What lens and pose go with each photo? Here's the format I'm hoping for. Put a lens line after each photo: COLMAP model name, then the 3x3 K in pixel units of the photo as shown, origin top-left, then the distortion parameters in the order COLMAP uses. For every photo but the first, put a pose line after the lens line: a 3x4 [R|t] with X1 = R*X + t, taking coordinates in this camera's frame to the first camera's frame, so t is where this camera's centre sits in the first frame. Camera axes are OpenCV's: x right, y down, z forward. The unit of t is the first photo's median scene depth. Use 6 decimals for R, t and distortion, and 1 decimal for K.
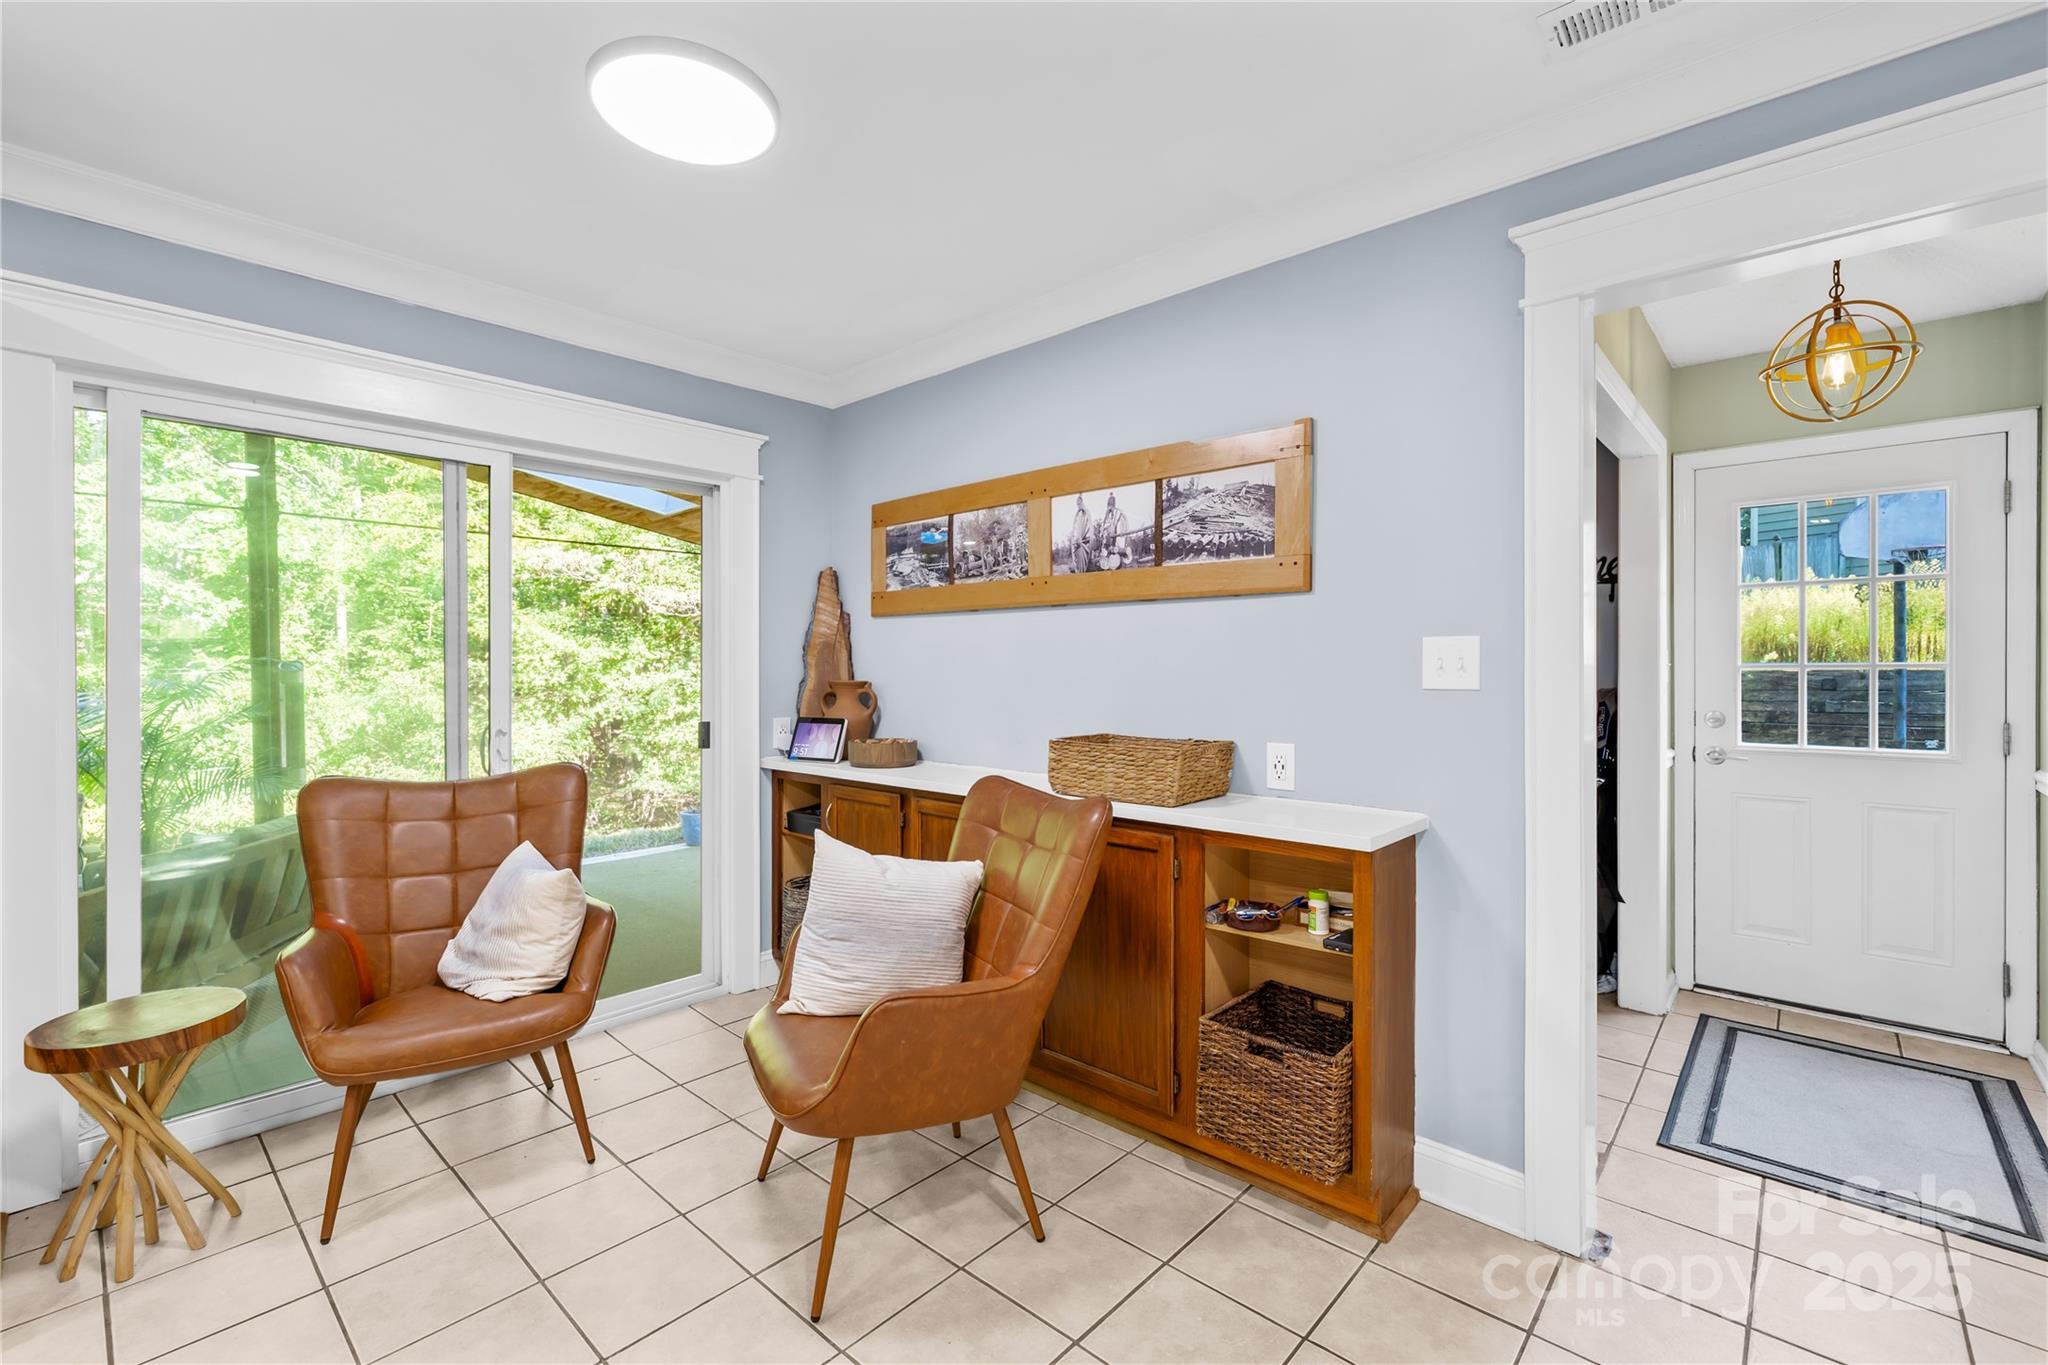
lens RADIAL K [[874.7, 0, 1024.2], [0, 874.7, 668.4], [0, 0, 1]] dist [0.001711, 0.000418]
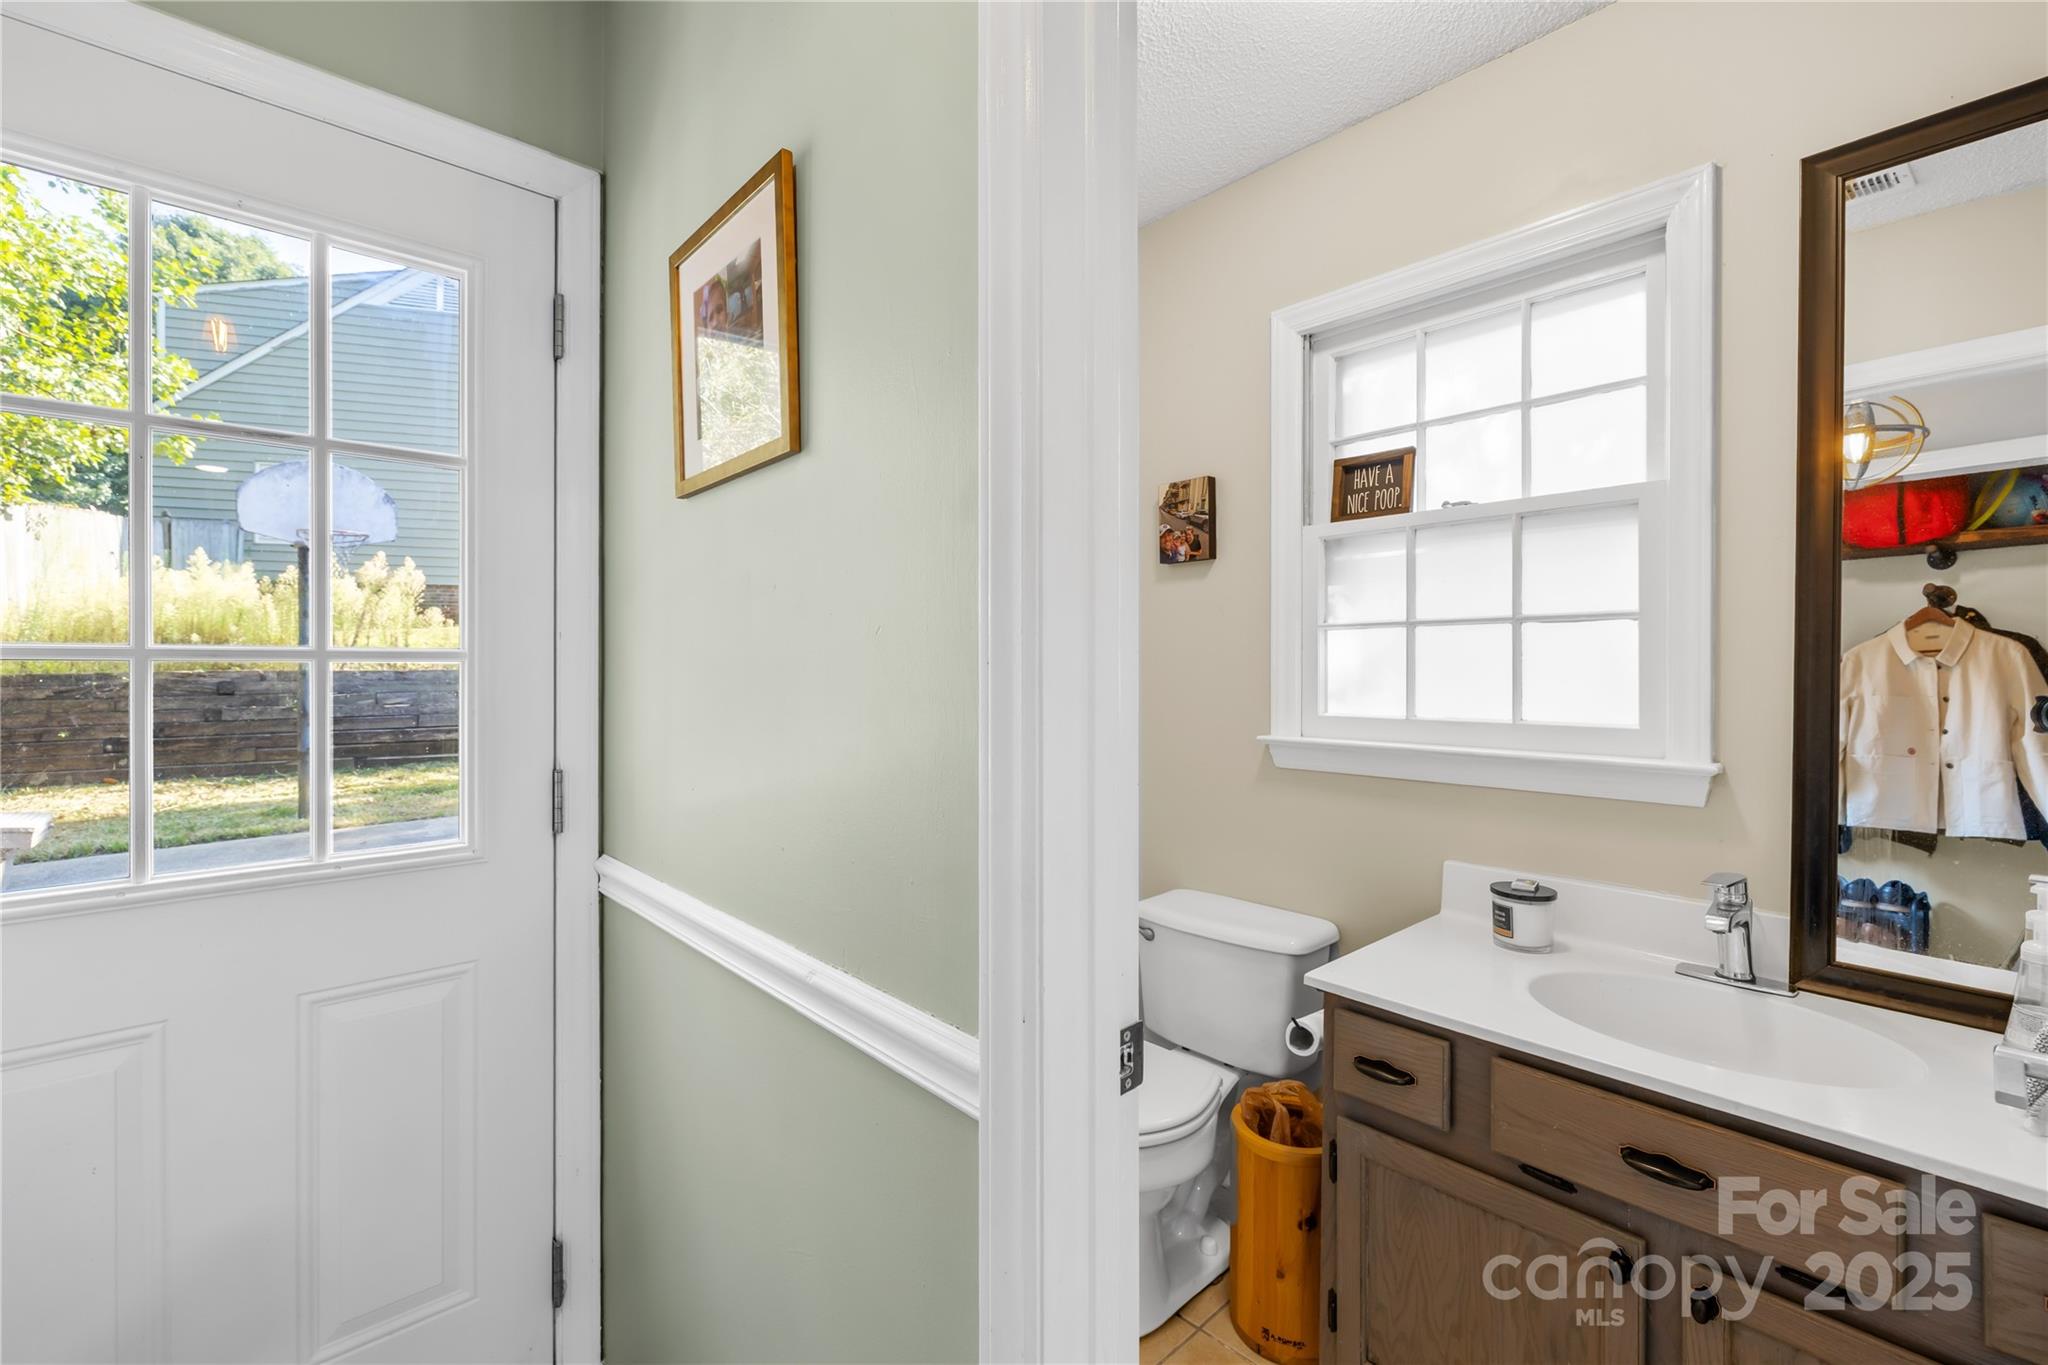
lens RADIAL K [[874.7, 0, 1024.2], [0, 874.7, 668.4], [0, 0, 1]] dist [0.001711, 0.000418]
pose [[0.091018, -0.004422, 0.995839, 0.370776], [0.002989, 0.999987, 0.004167, 0.000891], [-0.995845, 0.002597, 0.091030, 0.396731]]
